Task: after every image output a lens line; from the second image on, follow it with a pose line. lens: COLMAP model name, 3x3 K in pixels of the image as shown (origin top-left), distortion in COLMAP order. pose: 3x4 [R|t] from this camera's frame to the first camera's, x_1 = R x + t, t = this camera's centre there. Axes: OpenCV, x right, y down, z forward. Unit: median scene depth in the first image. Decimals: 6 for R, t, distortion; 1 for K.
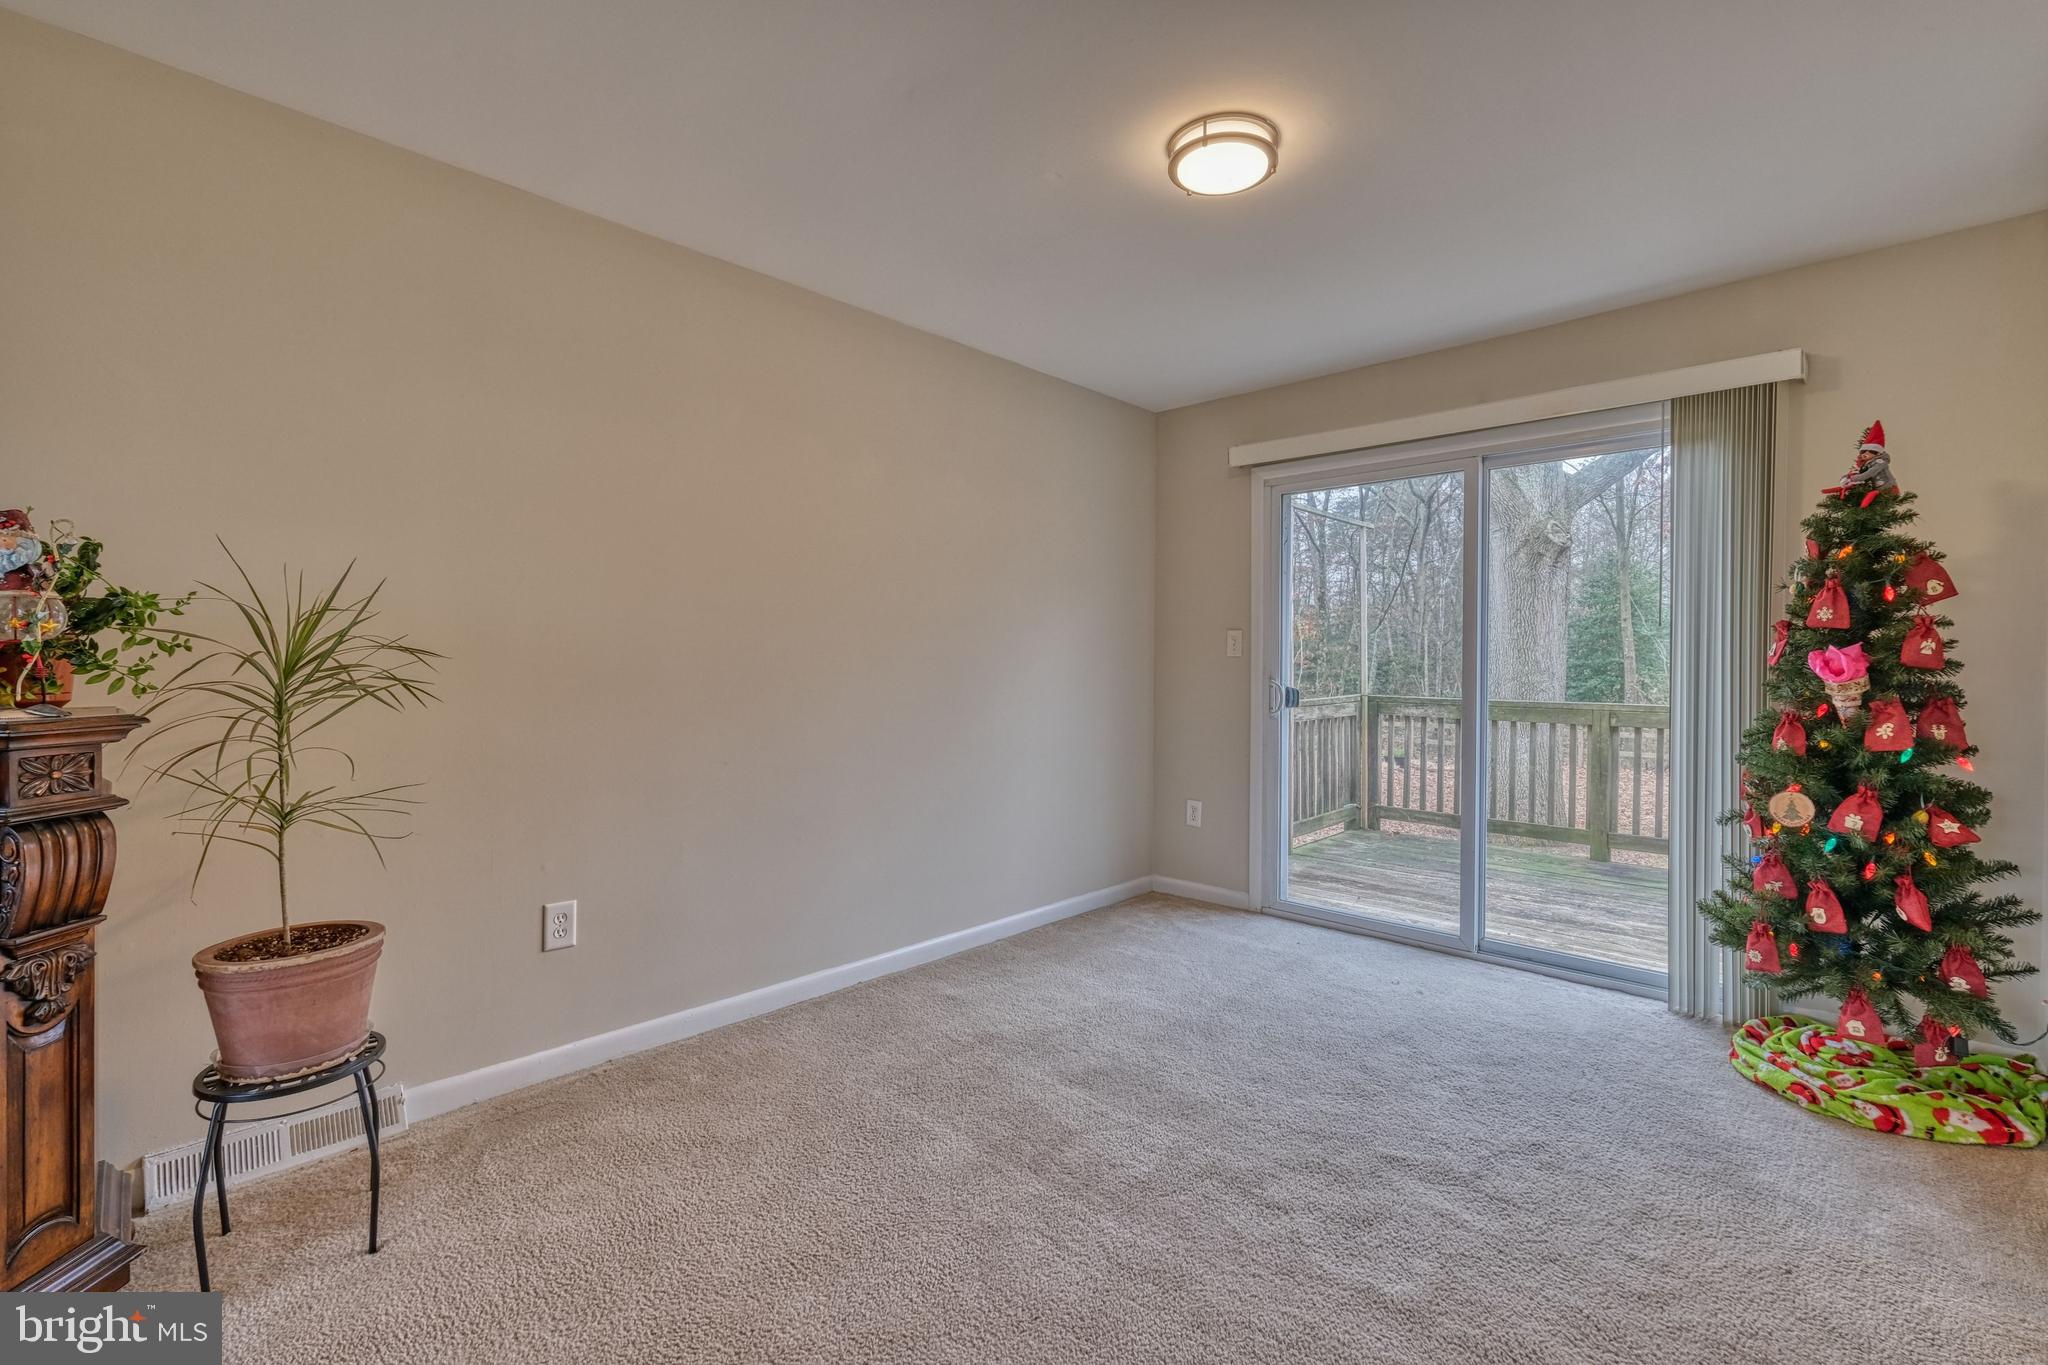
lens RADIAL K [[891.2, 0, 1029.5], [0, 891.2, 676.1], [0, 0, 1]] dist [-0.007381, 0.001182]
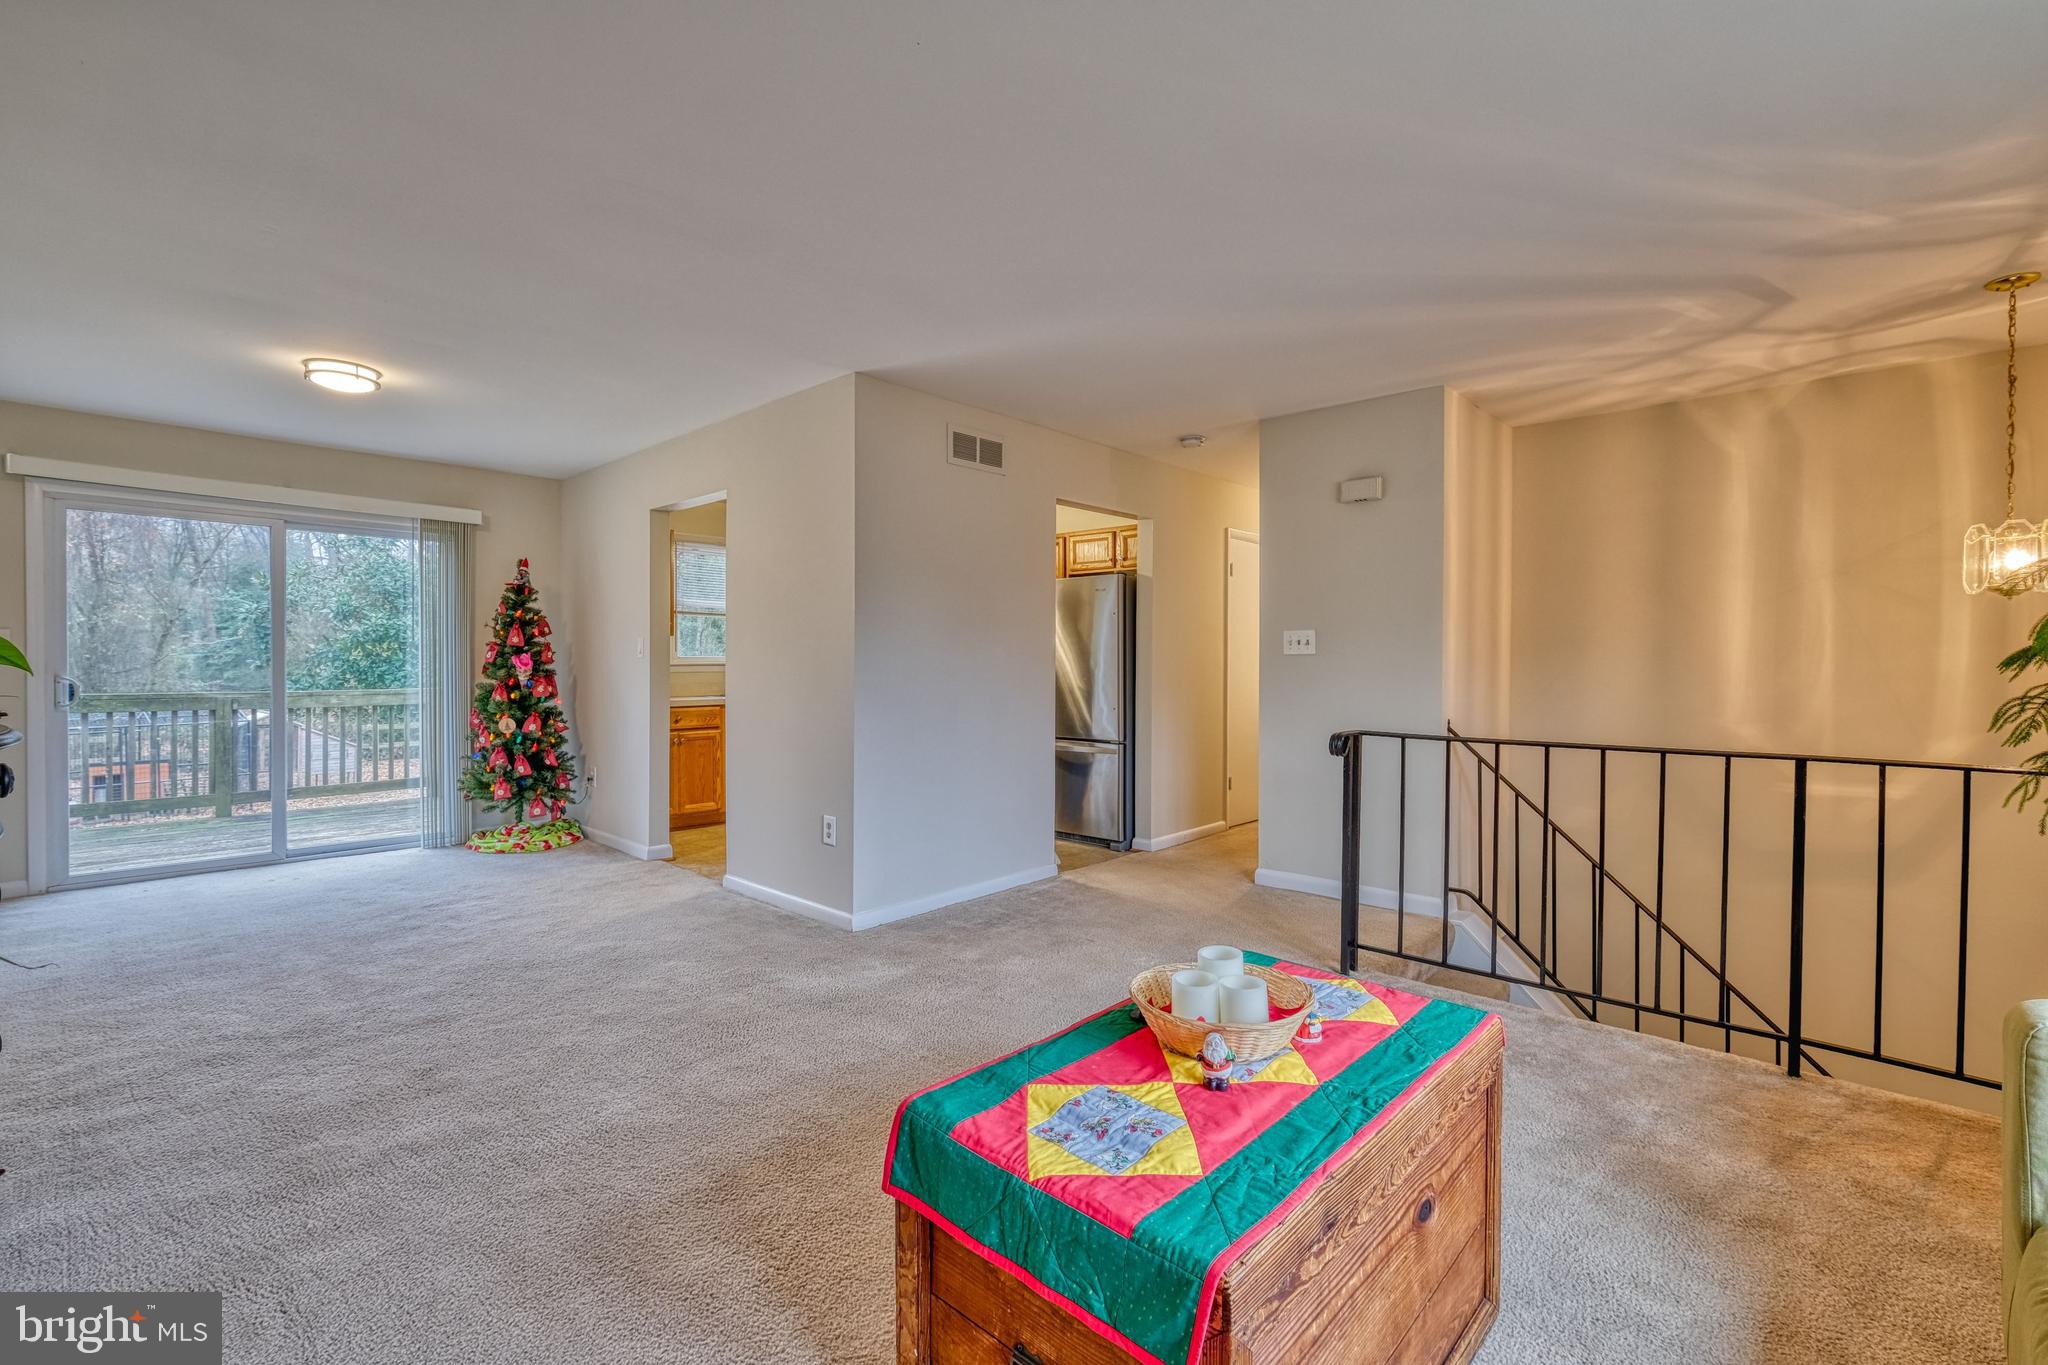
lens RADIAL K [[891.2, 0, 1040.8], [0, 891.2, 674.5], [0, 0, 1]] dist [-0.007381, 0.001182]
pose [[-0.021280, -0.014947, 0.999662, -1.223670], [0.014021, 0.999785, 0.015248, 0.003668], [-0.999675, 0.014341, -0.021066, -0.267448]]
